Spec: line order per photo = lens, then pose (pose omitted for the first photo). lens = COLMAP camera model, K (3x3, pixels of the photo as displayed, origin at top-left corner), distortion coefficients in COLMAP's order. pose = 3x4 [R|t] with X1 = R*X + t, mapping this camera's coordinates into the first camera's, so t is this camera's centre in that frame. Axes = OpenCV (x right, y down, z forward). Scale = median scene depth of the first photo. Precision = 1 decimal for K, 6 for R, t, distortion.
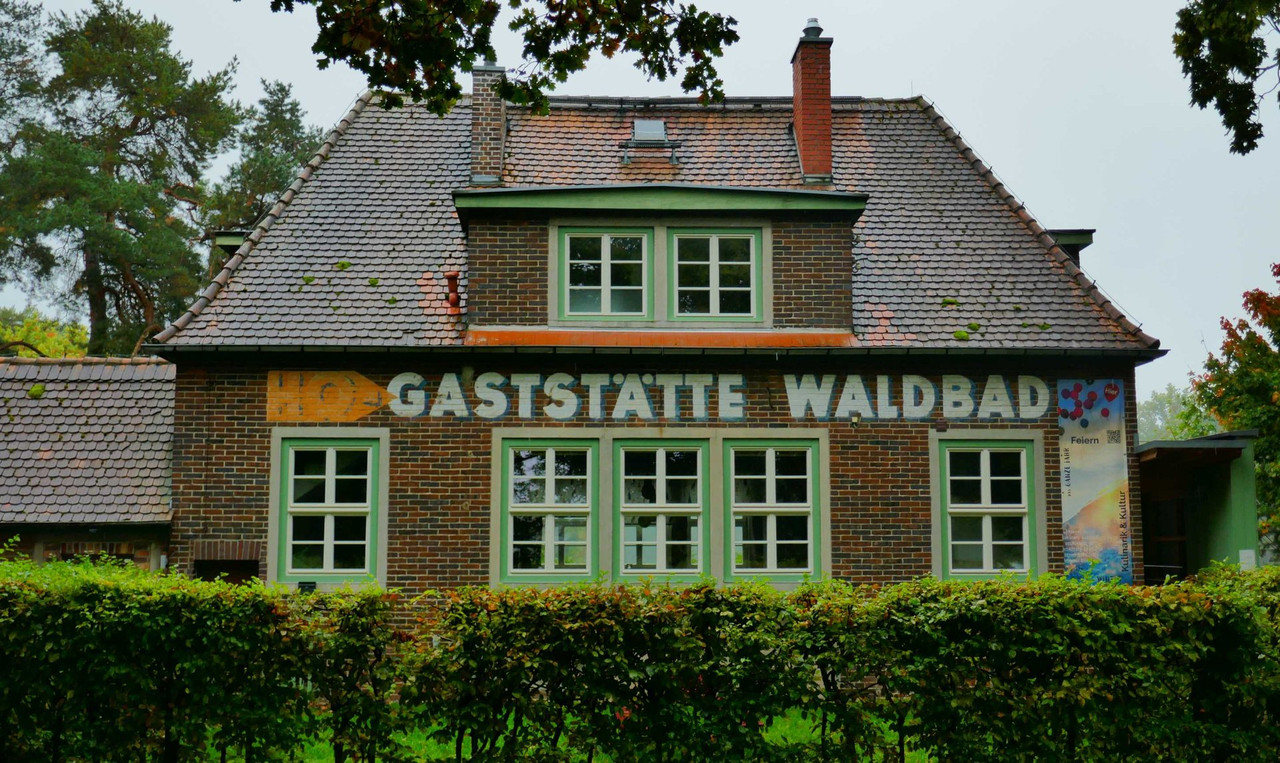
lens RADIAL K [[1477.4, 0, 641.0], [0, 1477.4, 381.4], [0, 0, 1]] dist [0.014110, 0.000000]
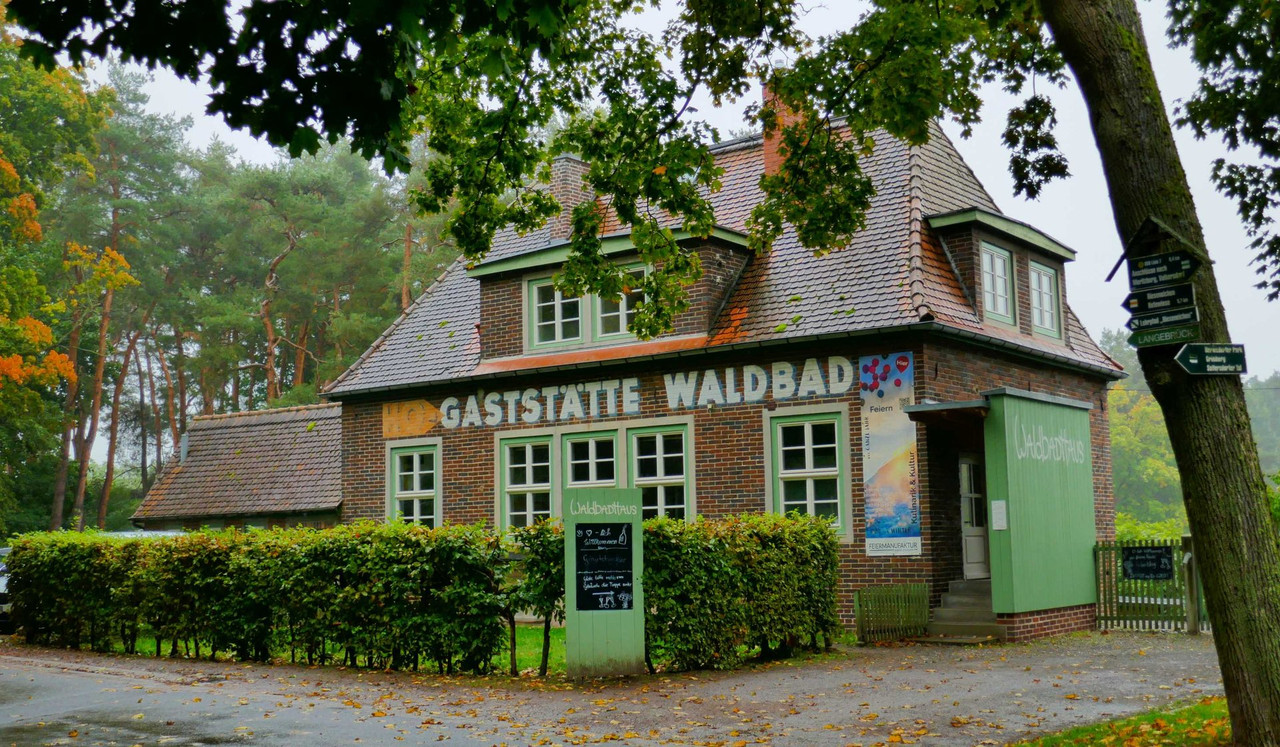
lens RADIAL K [[1418.8, 0, 639.4], [0, 1418.8, 371.5], [0, 0, 1]] dist [0.036317, 0.000000]
pose [[0.777325, -0.090246, -0.622592, 0.841020], [0.106505, 0.994250, -0.011143, 0.004022], [0.620018, -0.057648, 0.782467, 0.036415]]
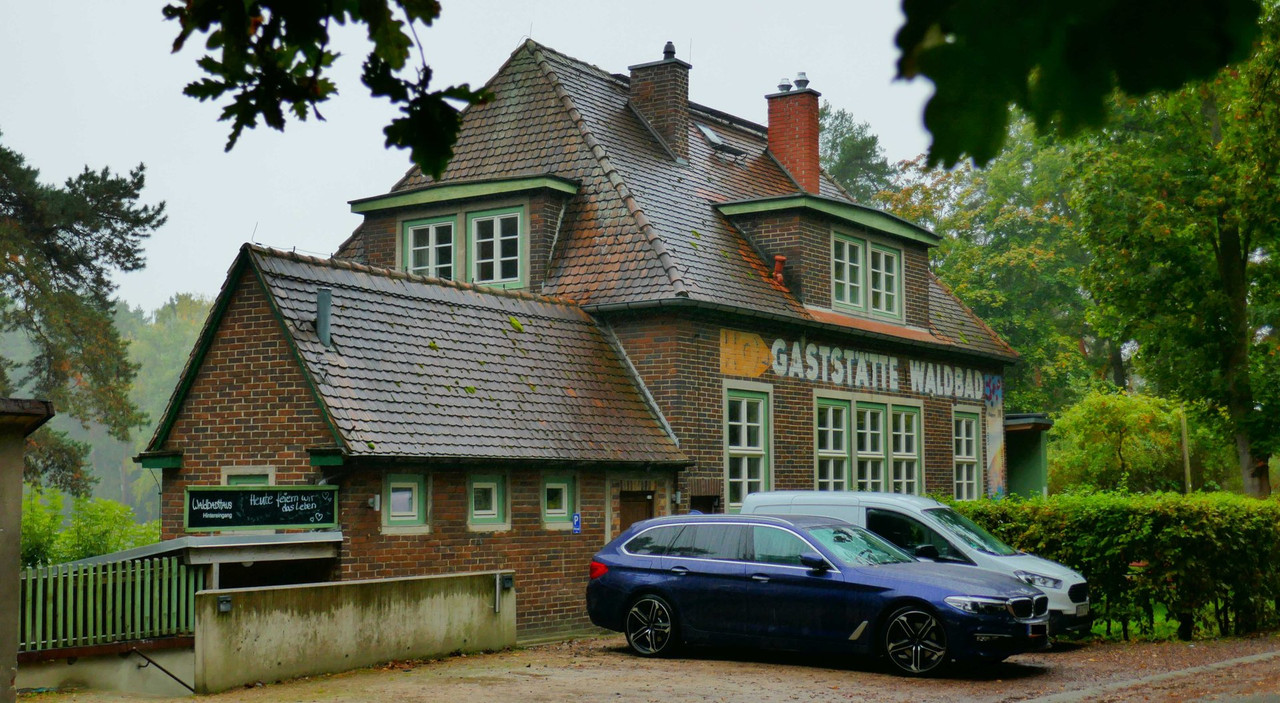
lens RADIAL K [[1591.0, 0, 639.0], [0, 1591.0, 354.6], [0, 0, 1]] dist [0.010155, 0.000000]
pose [[0.587856, 0.066584, 0.806221, -1.256288], [-0.103130, 0.994644, -0.006948, 0.027350], [-0.802365, -0.079061, 0.591574, 0.325610]]
